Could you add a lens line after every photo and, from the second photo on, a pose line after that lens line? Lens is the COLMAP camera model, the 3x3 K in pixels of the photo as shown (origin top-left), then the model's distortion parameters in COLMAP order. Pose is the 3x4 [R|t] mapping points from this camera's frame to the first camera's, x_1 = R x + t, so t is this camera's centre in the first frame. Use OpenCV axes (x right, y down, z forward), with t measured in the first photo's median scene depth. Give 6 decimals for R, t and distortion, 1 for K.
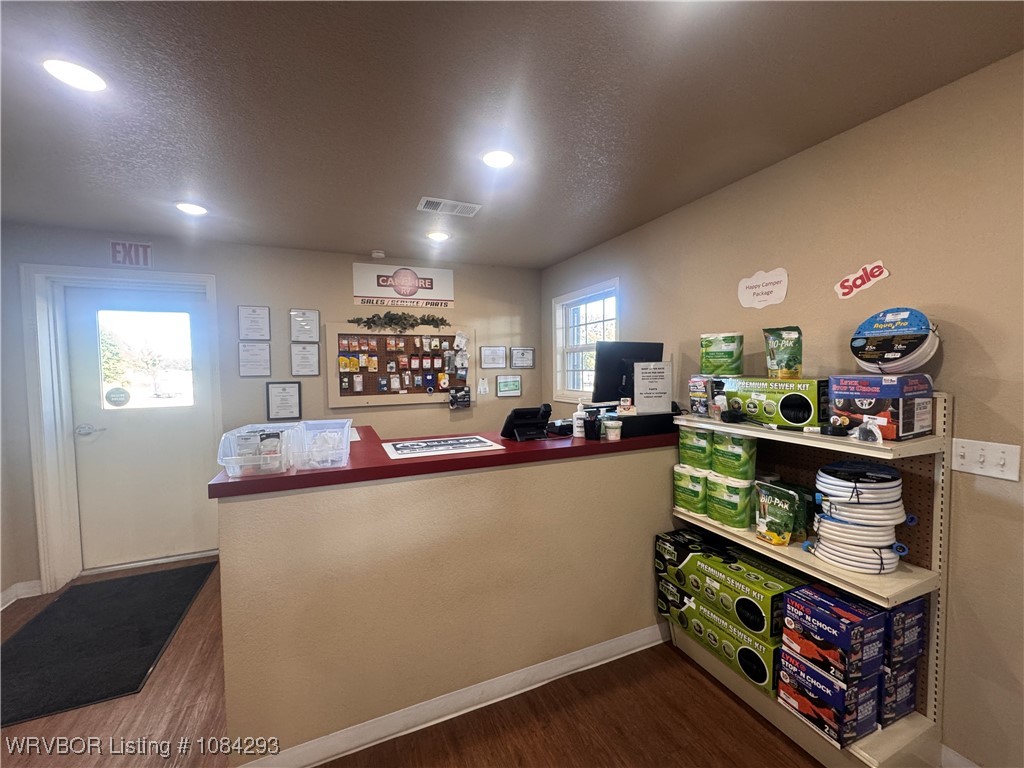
lens RADIAL K [[410.7, 0, 512.0], [0, 410.7, 384.0], [0, 0, 1]] dist [-0.001204, -0.000466]
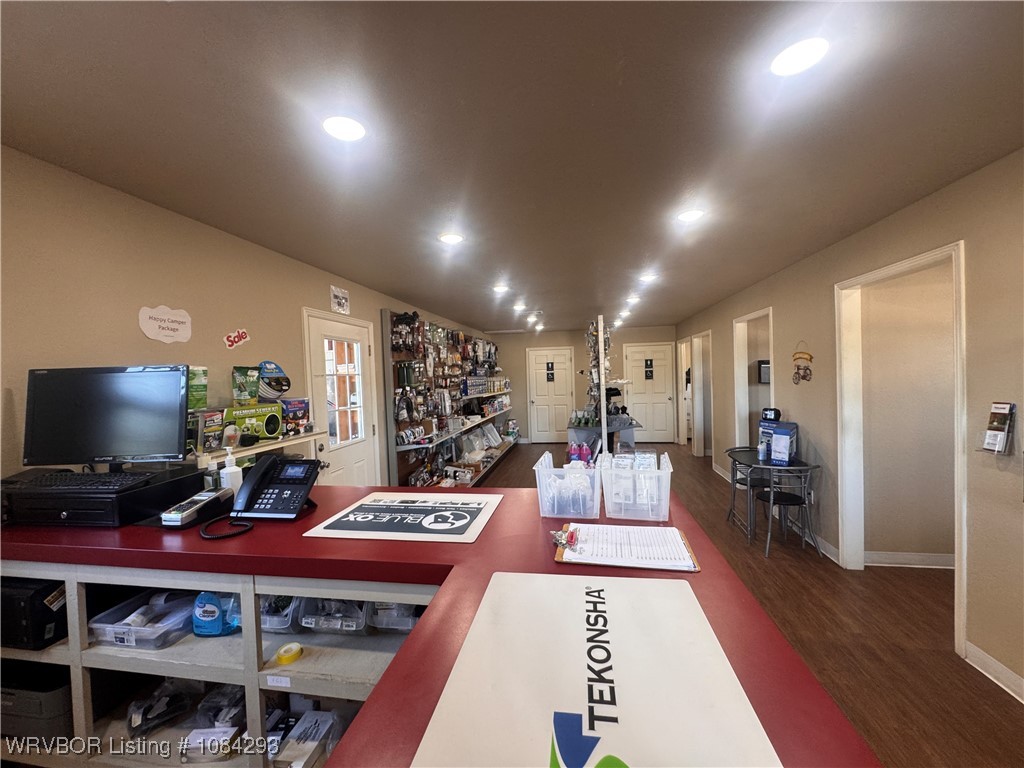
lens RADIAL K [[410.7, 0, 512.0], [0, 410.7, 384.0], [0, 0, 1]] dist [-0.001204, -0.000466]
pose [[-0.835016, 0.028048, 0.549511, -0.767374], [0.068191, 0.996276, 0.052769, -0.095211], [-0.545984, 0.081535, -0.833818, 1.647414]]
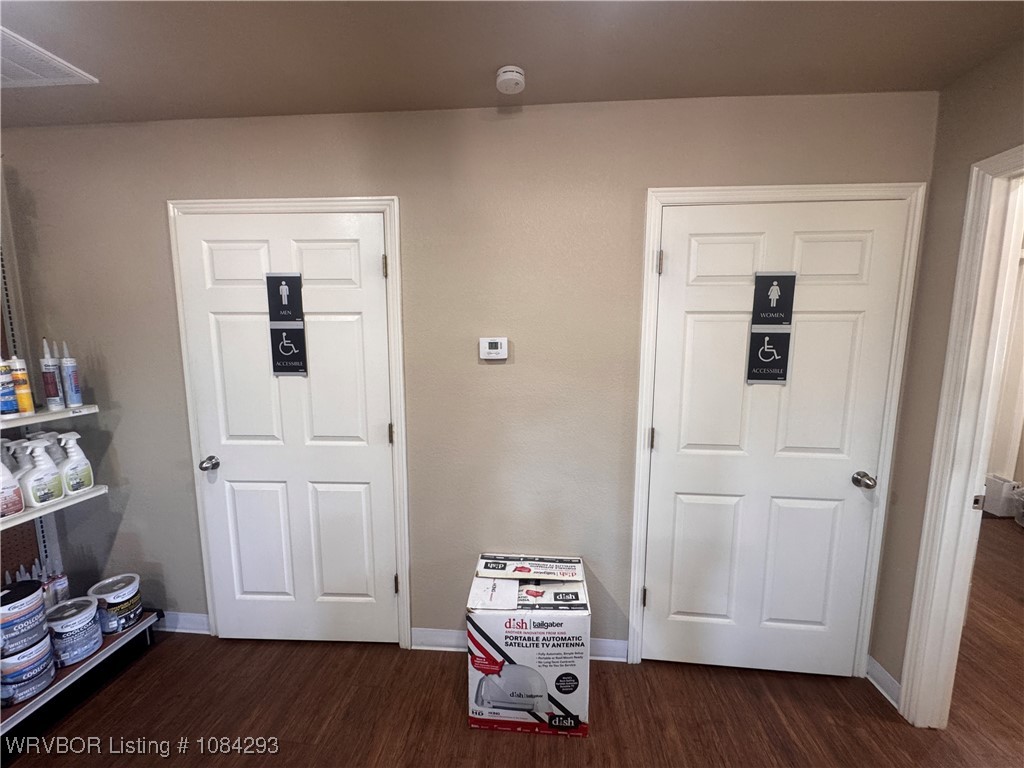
lens RADIAL K [[410.7, 0, 512.0], [0, 410.7, 384.0], [0, 0, 1]] dist [-0.001204, -0.000466]
pose [[-0.884390, -0.047274, 0.464349, 0.668785], [0.031098, 0.986679, 0.159678, 0.058832], [-0.465712, 0.155658, -0.871139, -2.294950]]
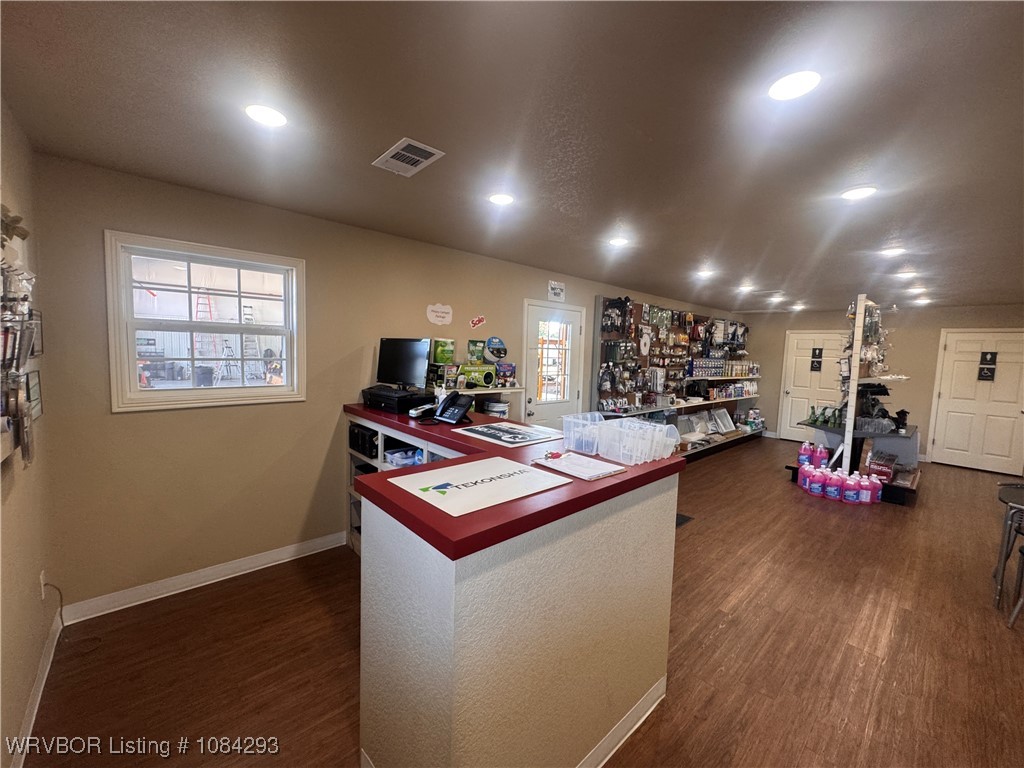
lens RADIAL K [[410.7, 0, 512.0], [0, 410.7, 384.0], [0, 0, 1]] dist [-0.001204, -0.000466]
pose [[-0.327466, -0.076340, 0.941774, -1.394743], [0.012171, 0.996307, 0.084992, -0.092990], [-0.944785, 0.039294, -0.325328, 1.532900]]
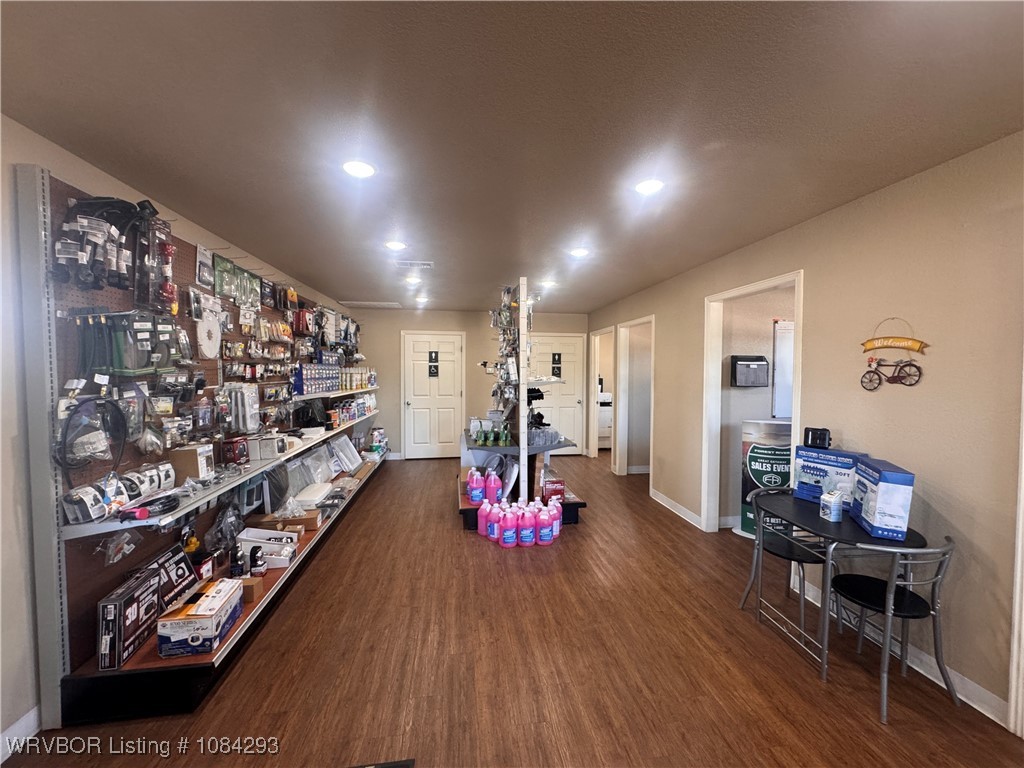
lens RADIAL K [[410.7, 0, 512.0], [0, 410.7, 384.0], [0, 0, 1]] dist [-0.001204, -0.000466]
pose [[-0.963420, 0.000803, 0.267994, -0.082948], [0.021045, 0.997134, 0.072666, -0.018911], [-0.267168, 0.075648, -0.960676, 0.599903]]
